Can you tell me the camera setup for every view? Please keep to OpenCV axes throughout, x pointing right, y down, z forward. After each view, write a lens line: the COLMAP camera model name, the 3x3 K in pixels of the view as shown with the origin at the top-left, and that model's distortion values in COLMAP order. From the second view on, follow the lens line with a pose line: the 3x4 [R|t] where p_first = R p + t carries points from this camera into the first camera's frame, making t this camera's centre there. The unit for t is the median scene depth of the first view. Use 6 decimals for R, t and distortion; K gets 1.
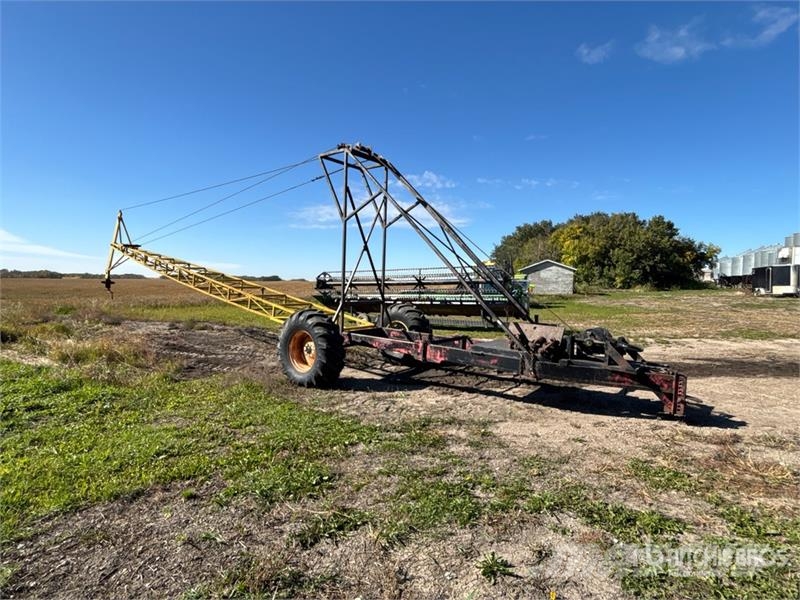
lens RADIAL K [[414.5, 0, 398.8], [0, 414.5, 298.2], [0, 0, 1]] dist [0.002252, -0.000288]
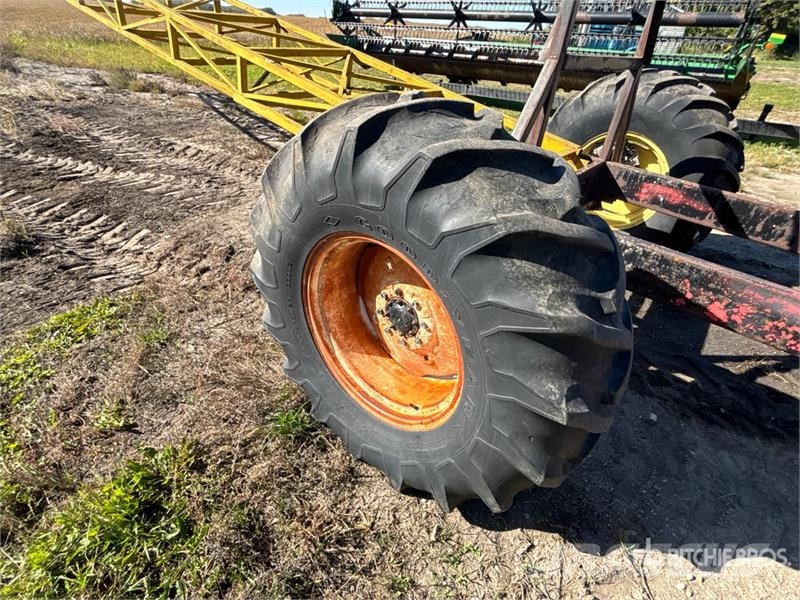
lens RADIAL K [[414.5, 0, 398.4], [0, 414.5, 302.8], [0, 0, 1]] dist [0.002252, -0.000288]
pose [[0.997909, 0.064633, 0.000158, -0.173319], [-0.055191, 0.850847, 0.522507, 0.008872], [0.033637, -0.521424, 0.852635, 0.652602]]
